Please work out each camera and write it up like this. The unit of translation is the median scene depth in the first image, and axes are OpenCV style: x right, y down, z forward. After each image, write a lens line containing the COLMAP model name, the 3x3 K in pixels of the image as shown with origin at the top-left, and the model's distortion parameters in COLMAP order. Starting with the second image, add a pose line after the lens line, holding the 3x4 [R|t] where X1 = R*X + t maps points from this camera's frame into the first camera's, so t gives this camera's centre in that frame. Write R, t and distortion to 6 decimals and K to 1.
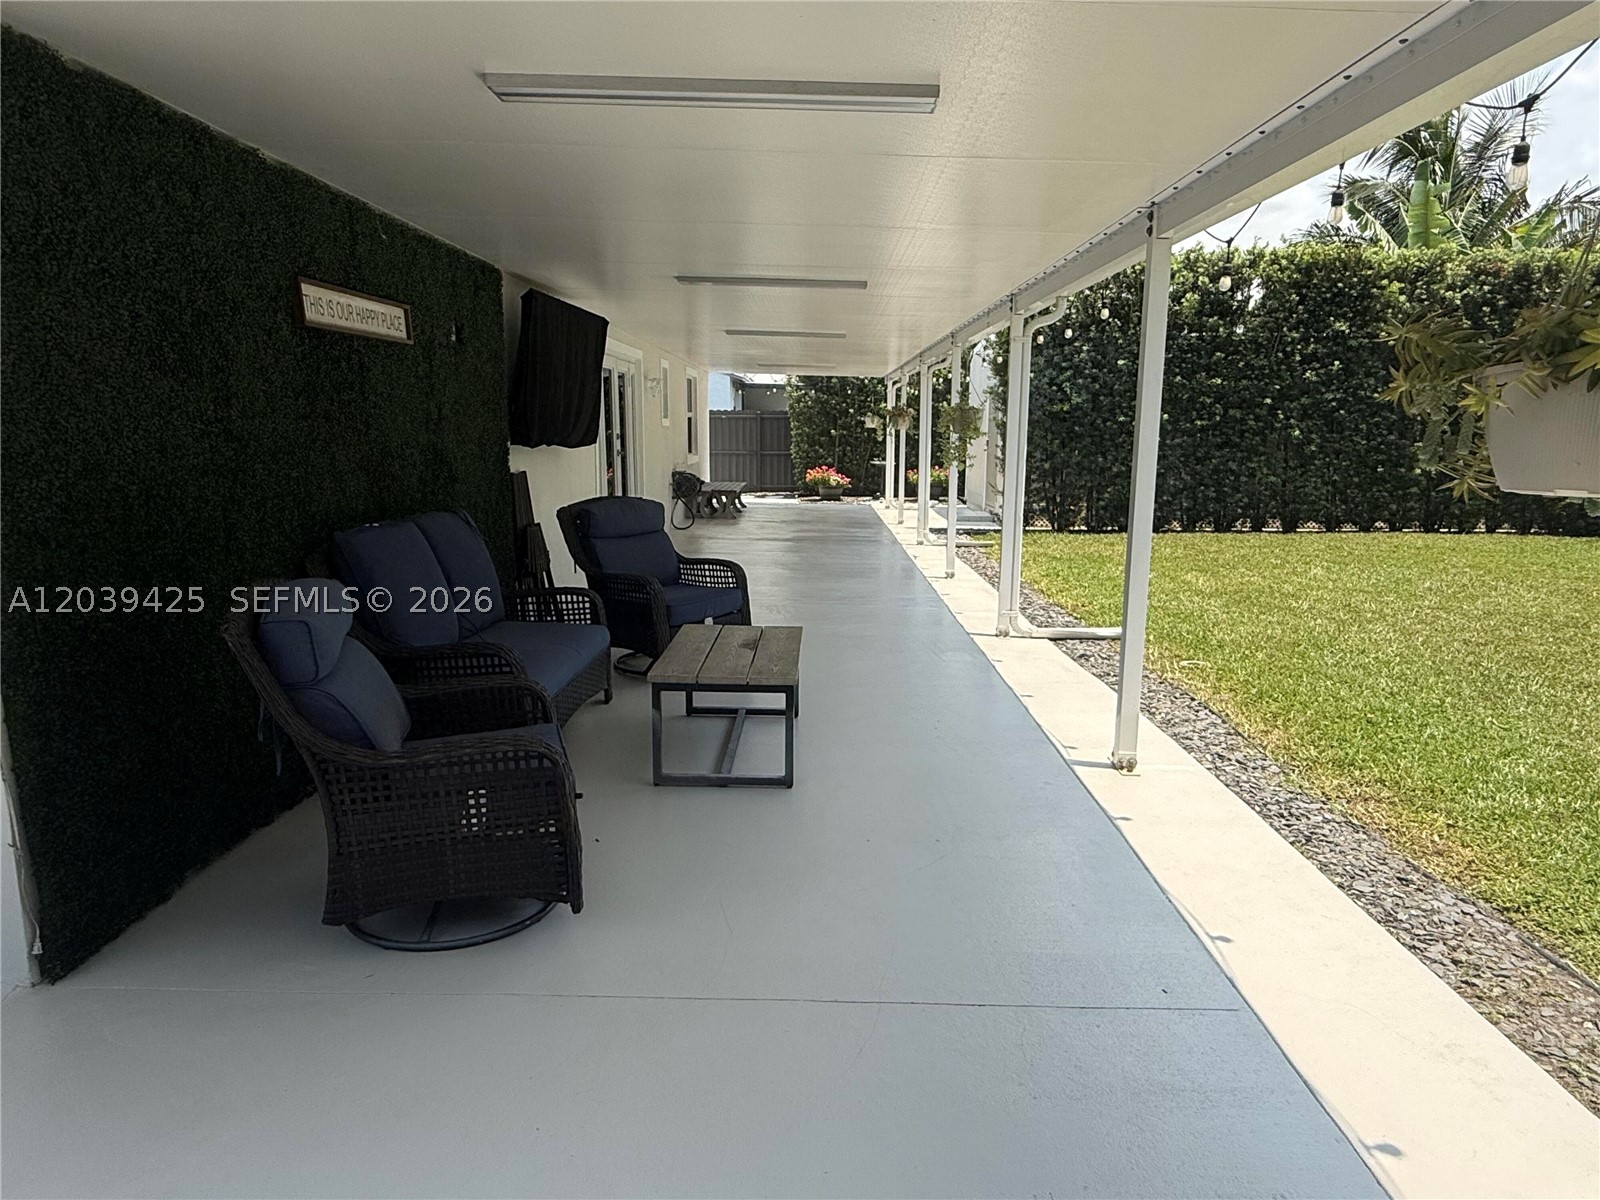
lens RADIAL K [[984.7, 0, 805.5], [0, 984.7, 601.8], [0, 0, 1]] dist [0.001044, -0.000759]
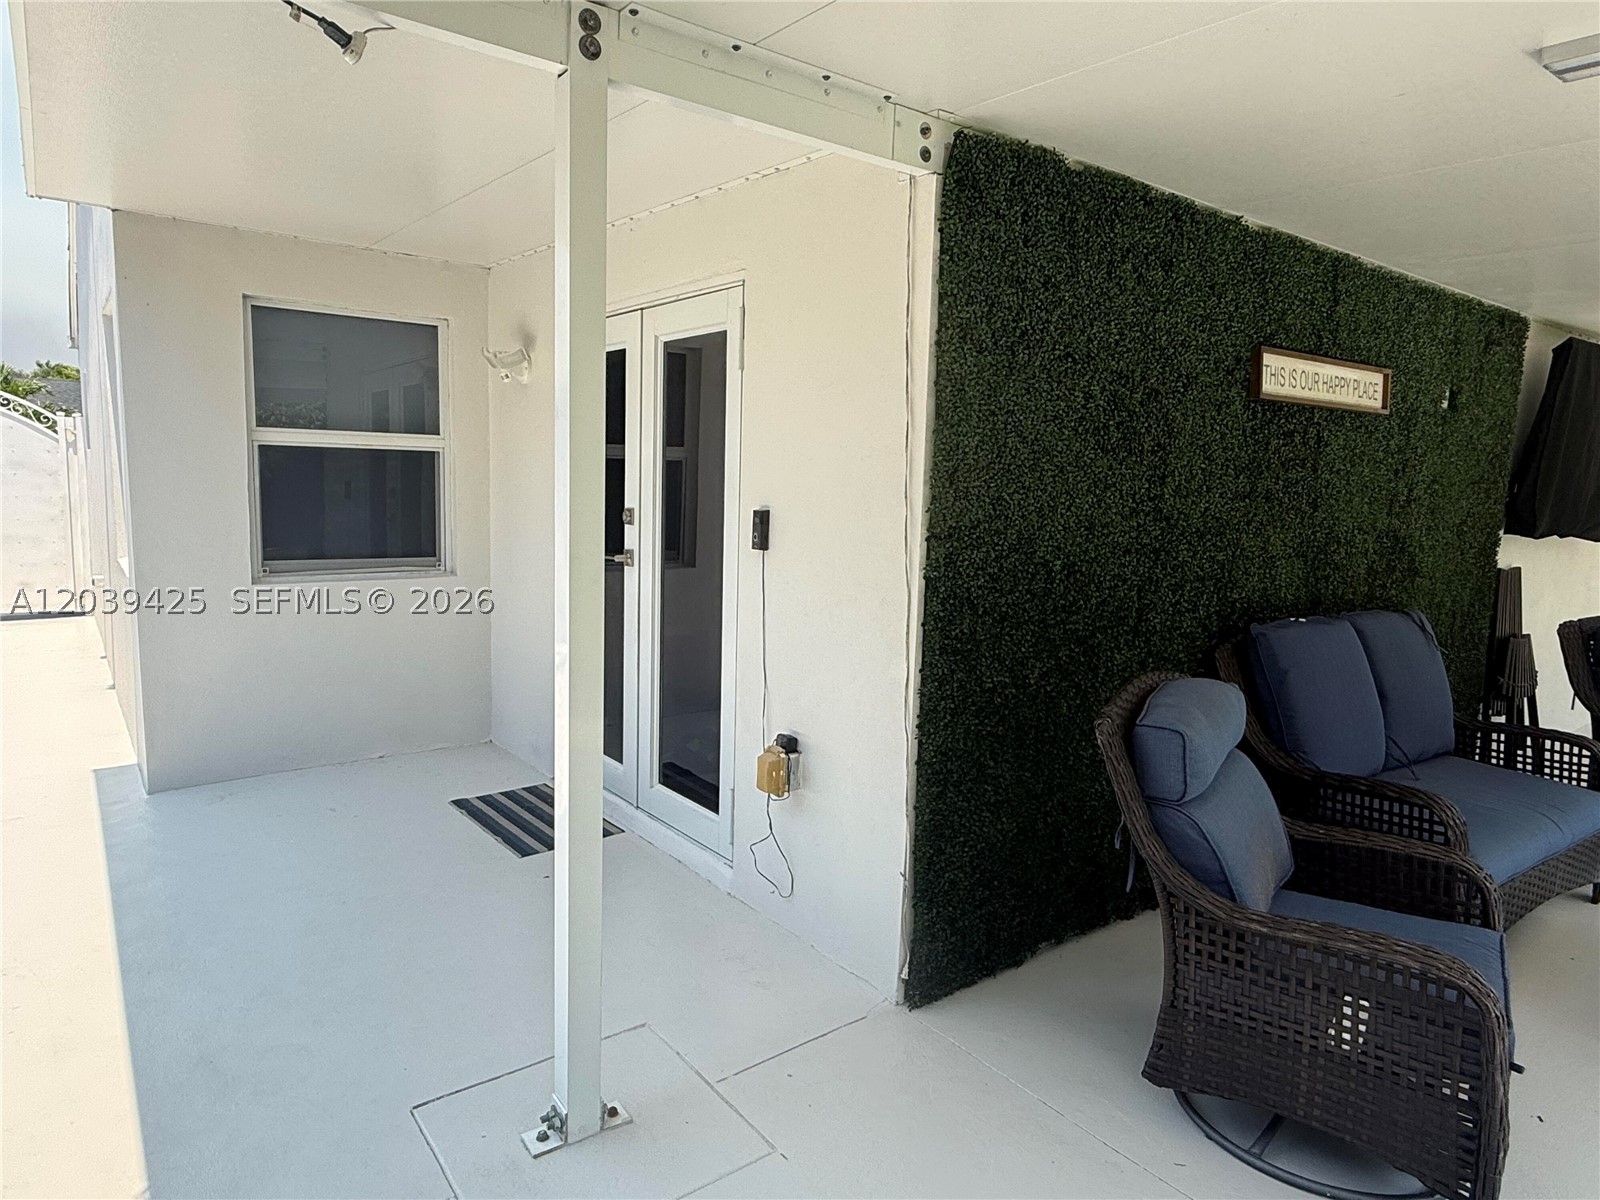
lens RADIAL K [[984.7, 0, 798.2], [0, 984.7, 604.5], [0, 0, 1]] dist [0.001044, -0.000759]
pose [[0.610802, 0.116598, -0.783152, -0.035407], [-0.168774, 0.985539, 0.015098, -0.039067], [0.773587, 0.122954, 0.621647, 0.144753]]
